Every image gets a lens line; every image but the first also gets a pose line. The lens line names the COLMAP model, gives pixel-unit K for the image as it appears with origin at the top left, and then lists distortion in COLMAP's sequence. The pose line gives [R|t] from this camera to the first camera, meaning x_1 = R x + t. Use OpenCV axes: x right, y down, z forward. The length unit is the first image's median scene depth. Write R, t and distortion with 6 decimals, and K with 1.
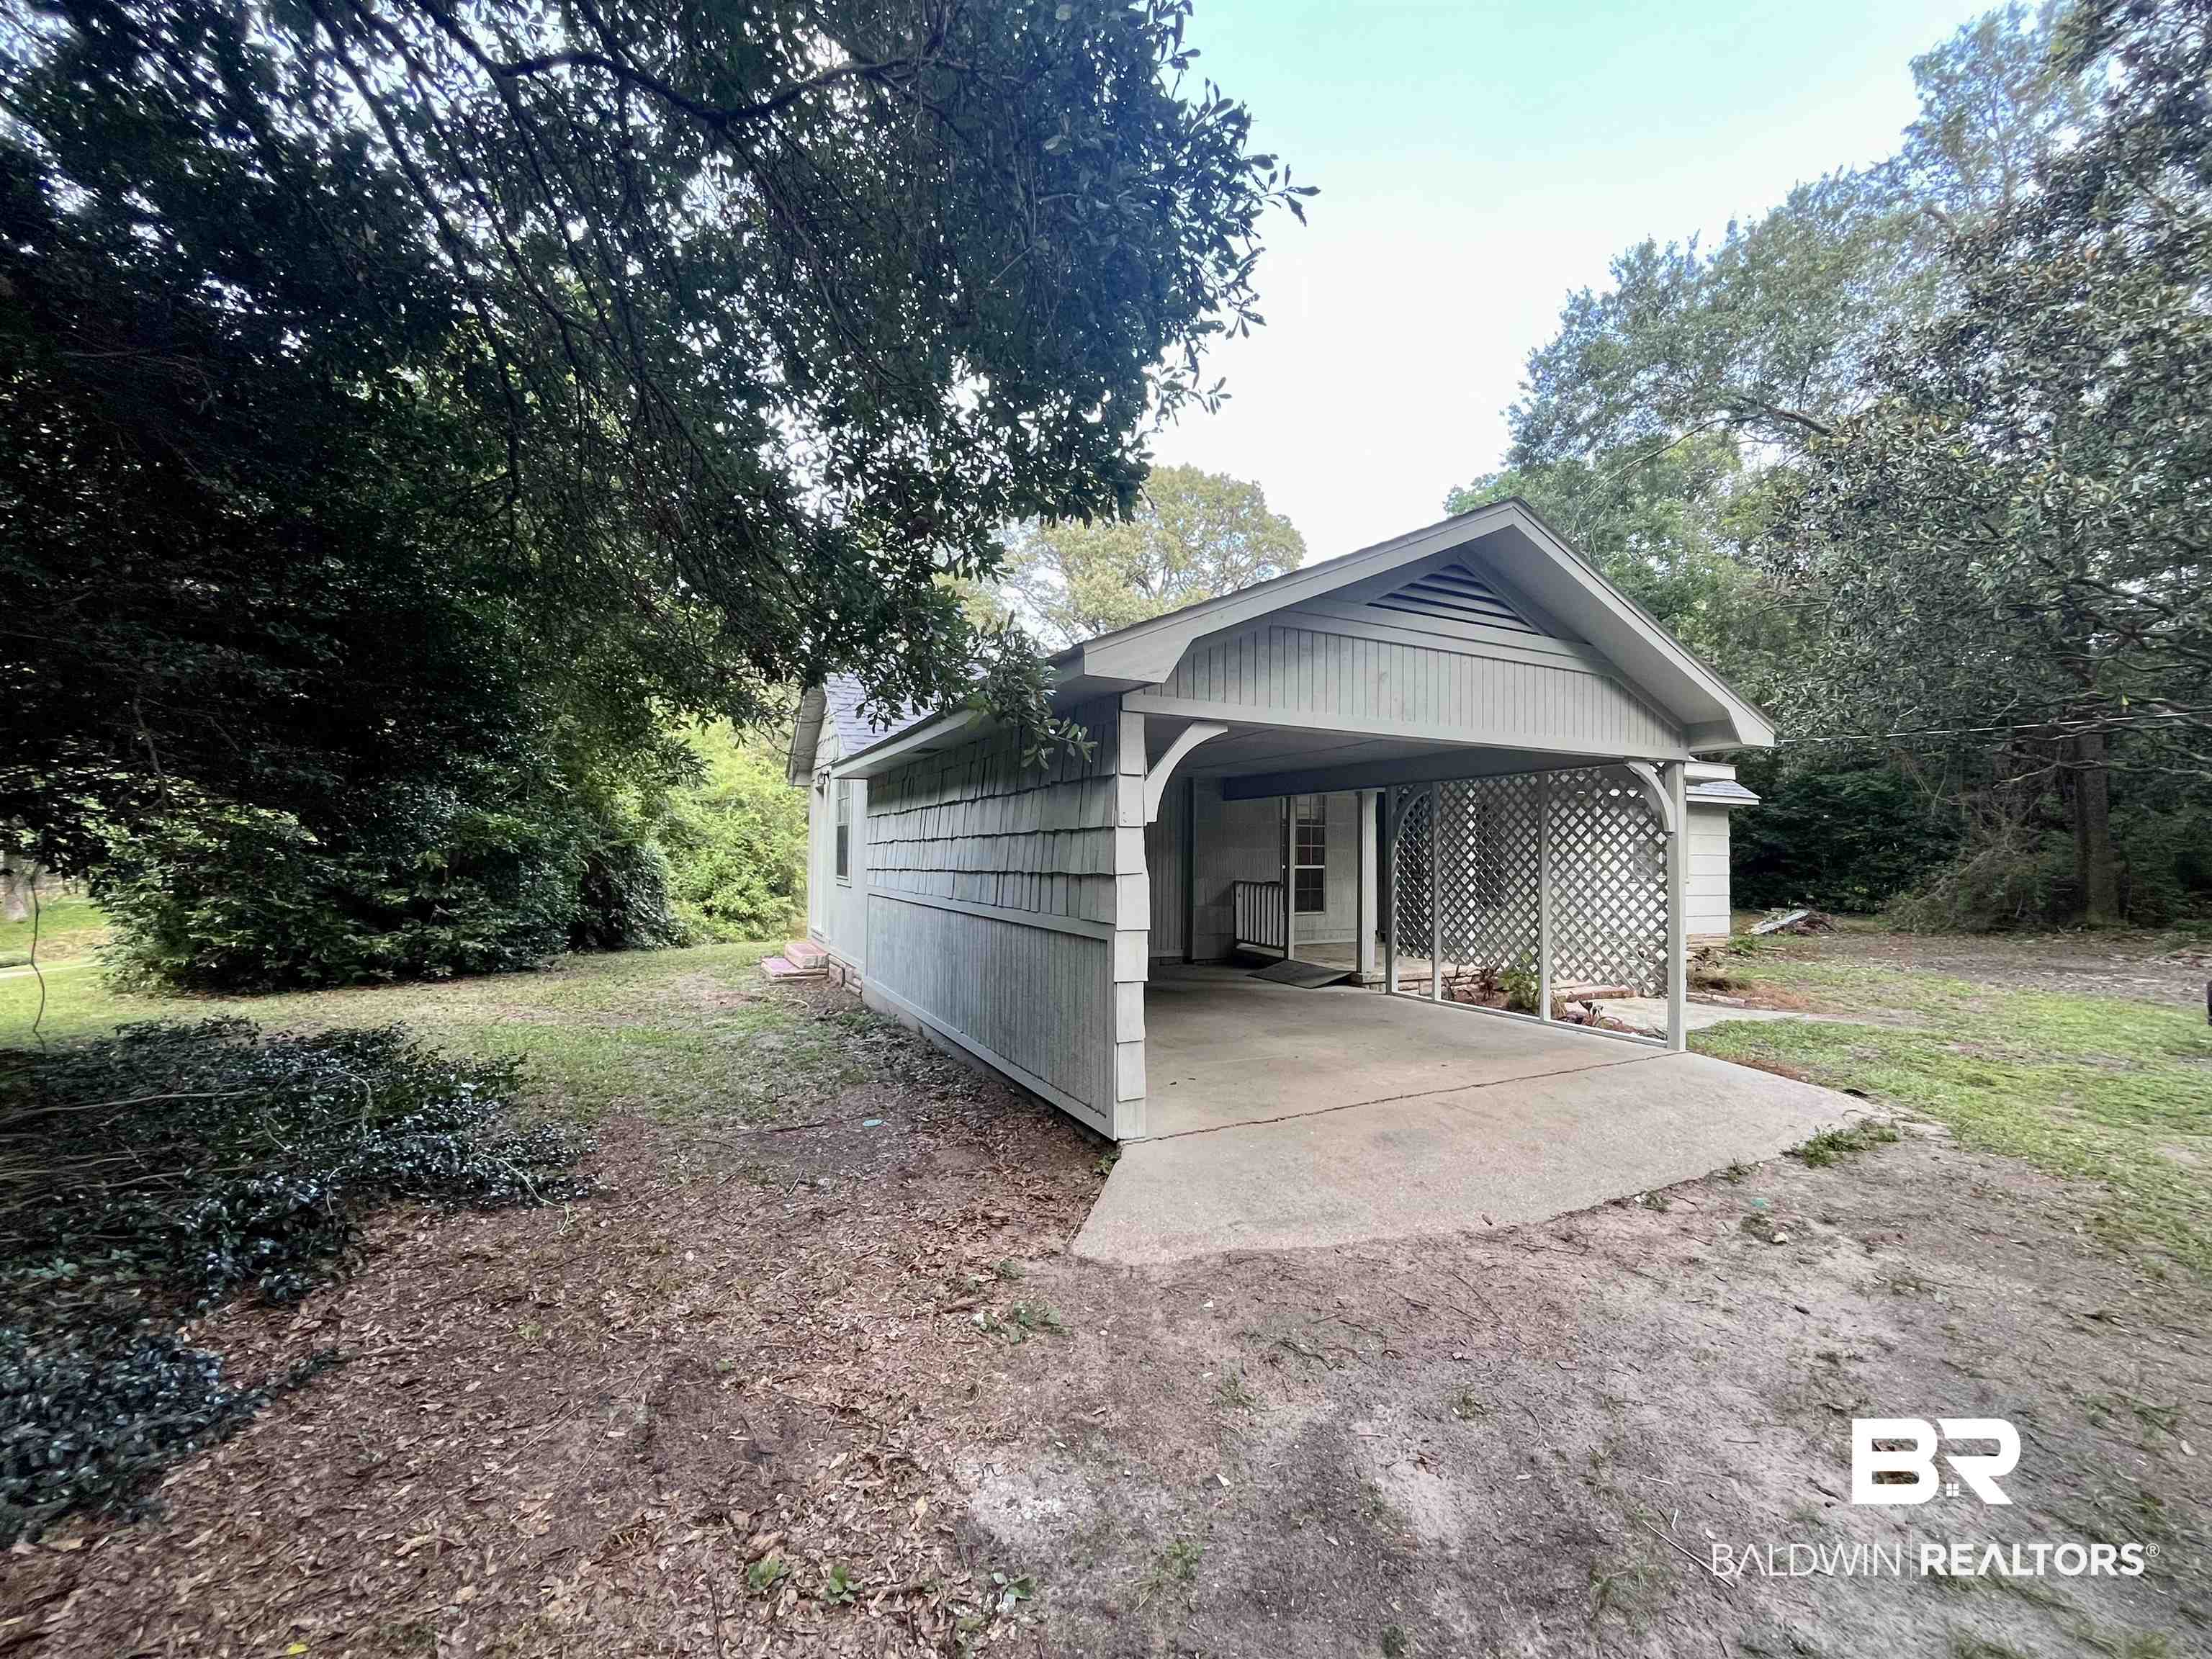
lens RADIAL K [[886.0, 0, 1103.3], [0, 886.0, 828.3], [0, 0, 1]] dist [-0.004041, -0.000452]
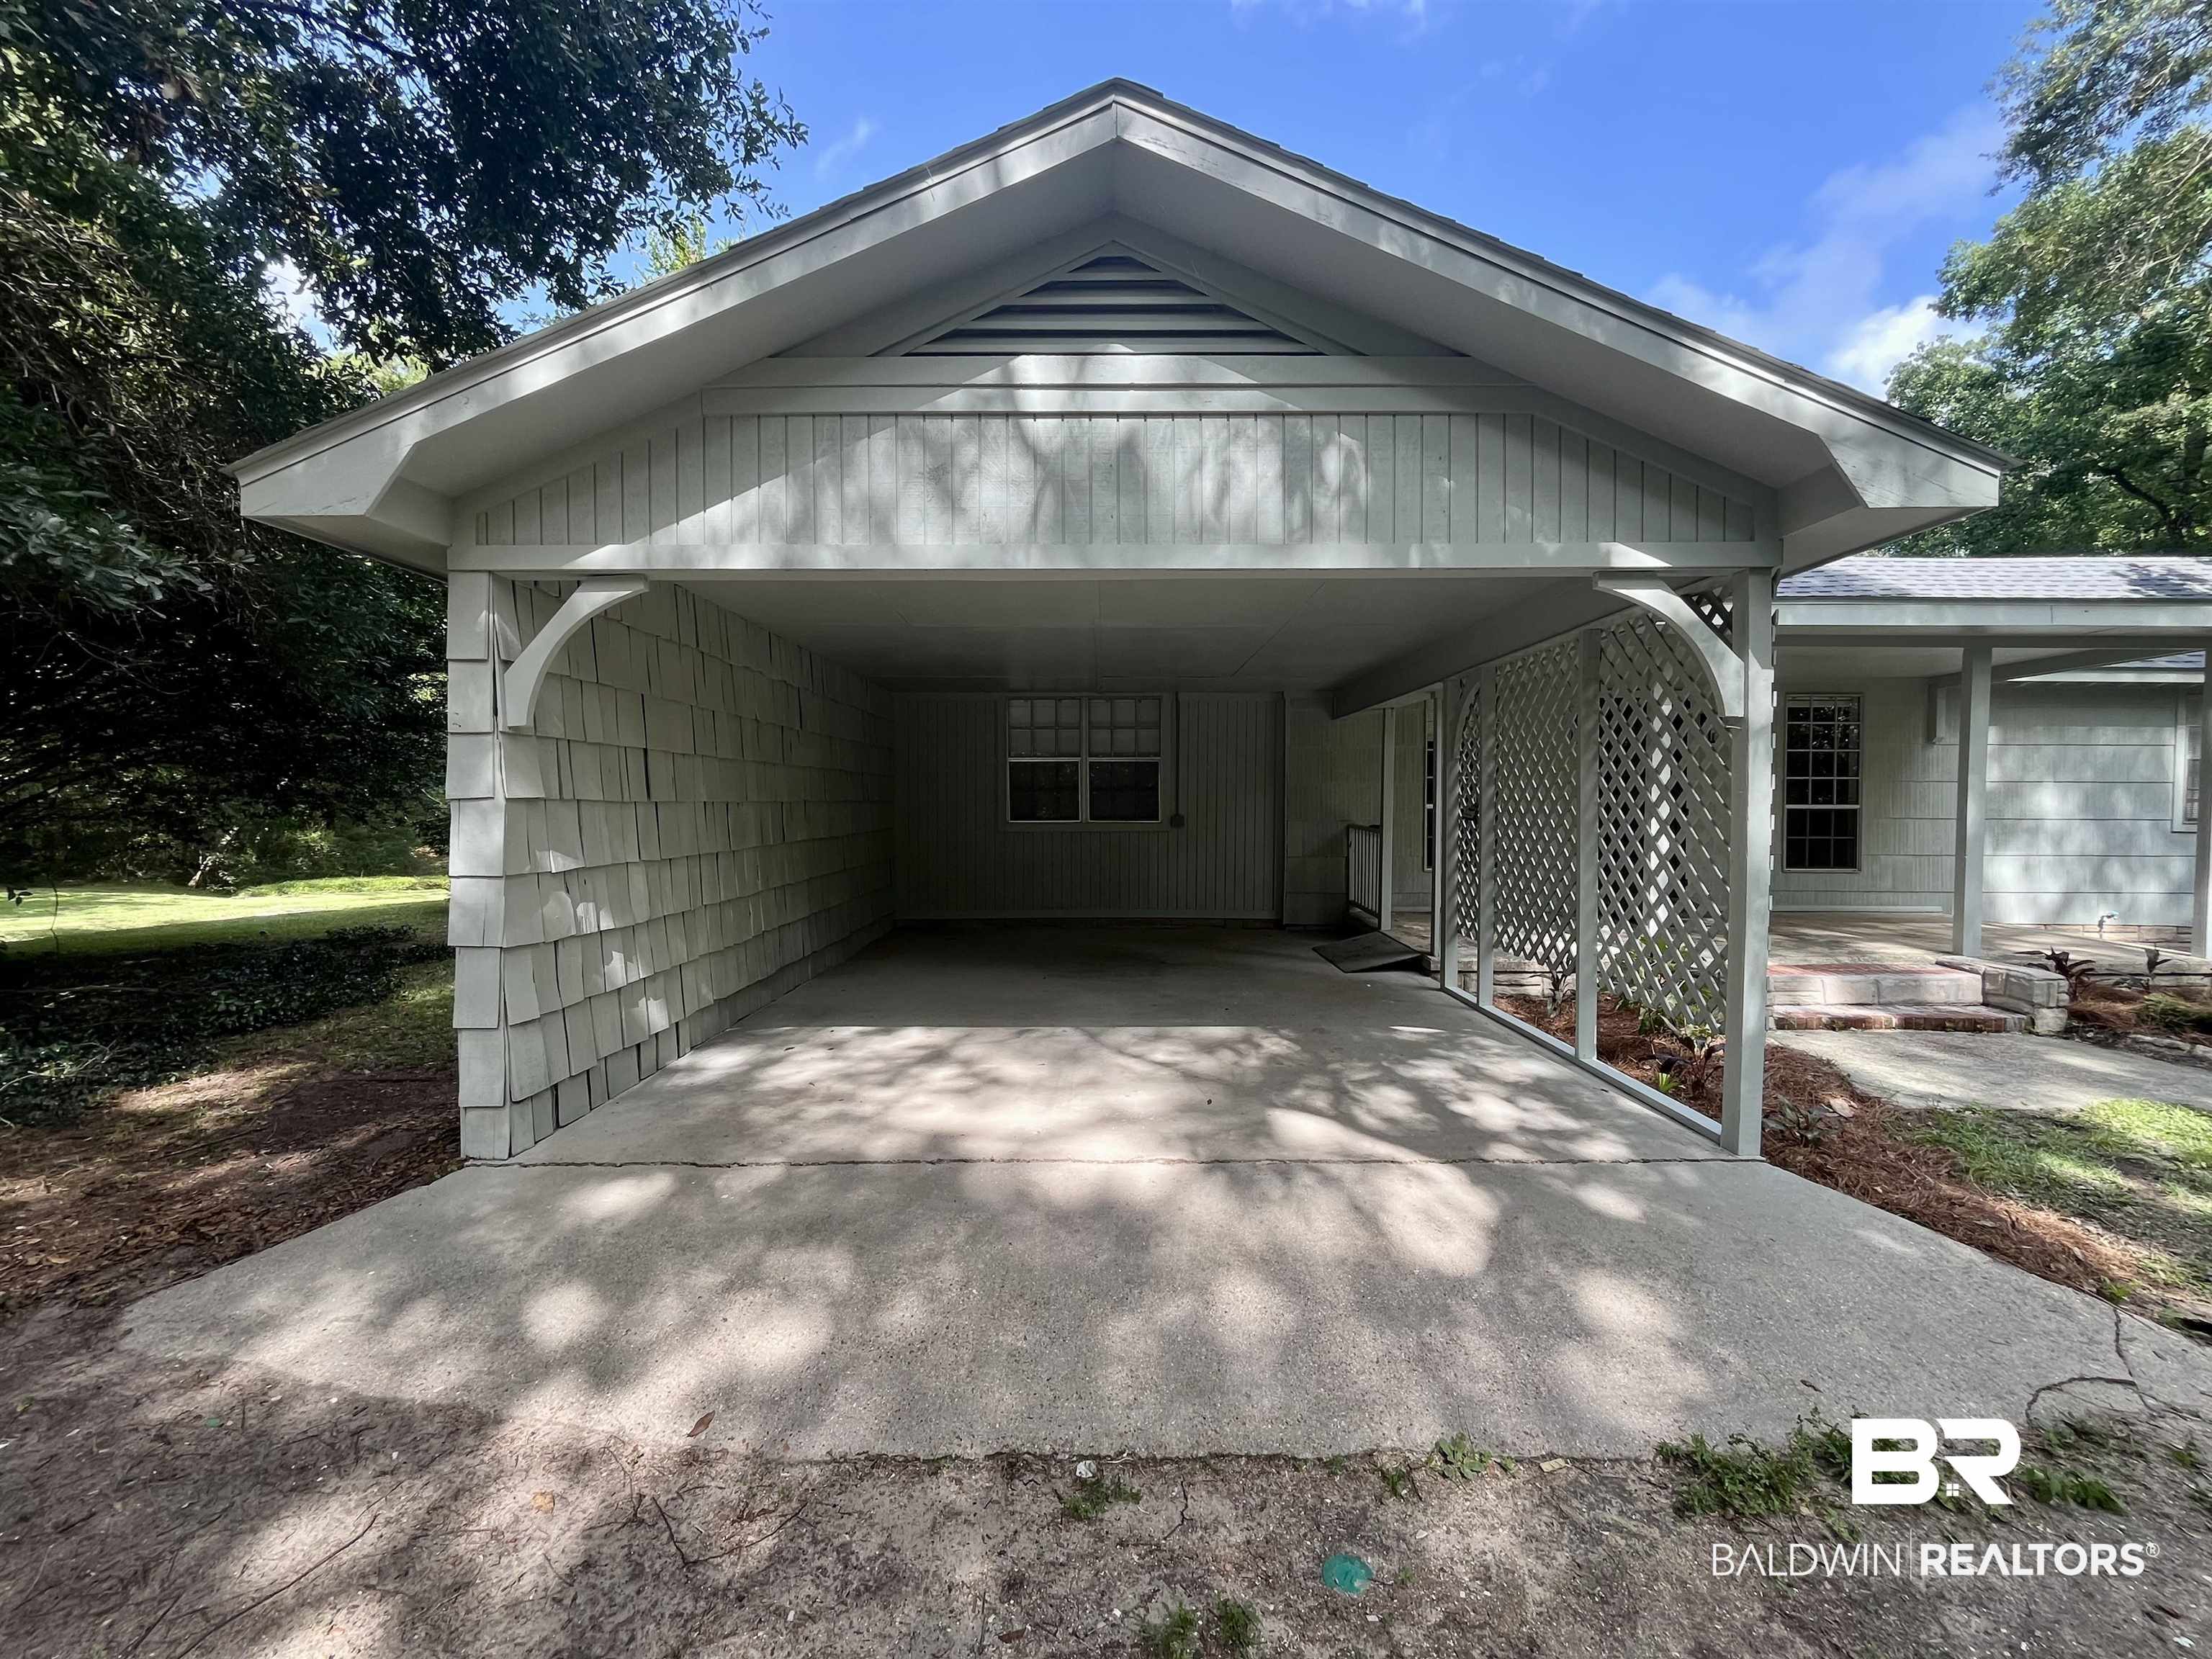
lens RADIAL K [[886.0, 0, 1105.0], [0, 886.0, 831.7], [0, 0, 1]] dist [-0.004041, -0.000452]
pose [[0.893631, 0.009260, -0.448707, 0.767700], [0.018658, 0.998156, 0.057758, 0.043849], [0.448414, -0.059986, 0.891811, 0.555085]]
